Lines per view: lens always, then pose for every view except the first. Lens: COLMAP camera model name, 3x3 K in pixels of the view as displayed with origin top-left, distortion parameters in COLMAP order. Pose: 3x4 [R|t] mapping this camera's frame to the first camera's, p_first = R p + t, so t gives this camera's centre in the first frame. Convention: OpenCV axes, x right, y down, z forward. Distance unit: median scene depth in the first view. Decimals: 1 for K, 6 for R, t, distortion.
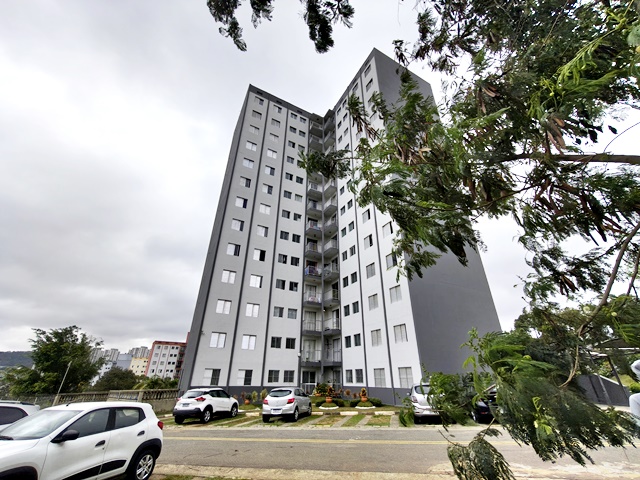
lens RADIAL K [[273.1, 0, 317.7], [0, 273.1, 239.9], [0, 0, 1]] dist [0.002512, -0.001626]
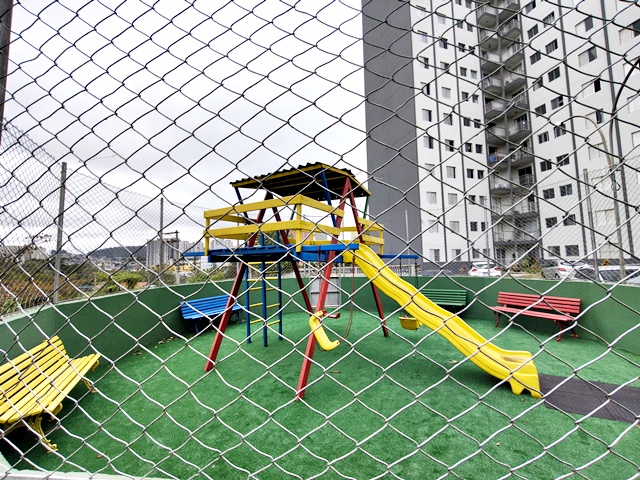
lens RADIAL K [[273.1, 0, 321.1], [0, 273.1, 240.0], [0, 0, 1]] dist [0.002512, -0.001626]
pose [[0.985612, -0.039996, -0.164222, -0.517876], [0.099780, 0.921914, 0.374323, -0.045632], [0.136427, -0.385324, 0.912641, -0.107954]]
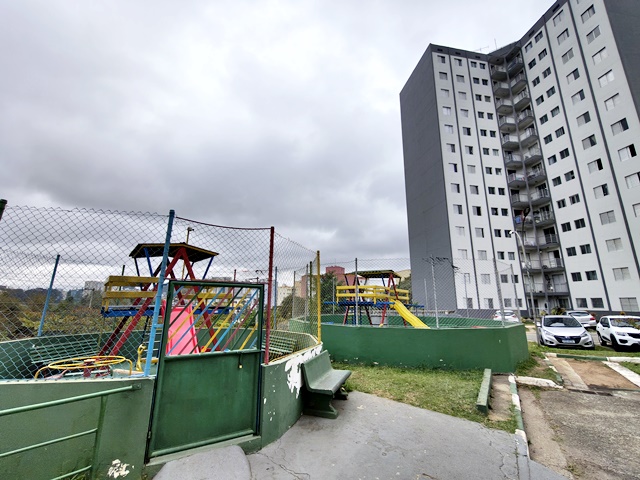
lens RADIAL K [[273.1, 0, 322.1], [0, 273.1, 240.0], [0, 0, 1]] dist [0.002512, -0.001626]
pose [[0.949162, -0.068657, -0.307211, -0.494297], [0.139009, 0.967033, 0.213364, -0.171480], [0.282434, -0.245222, 0.927414, -0.345153]]
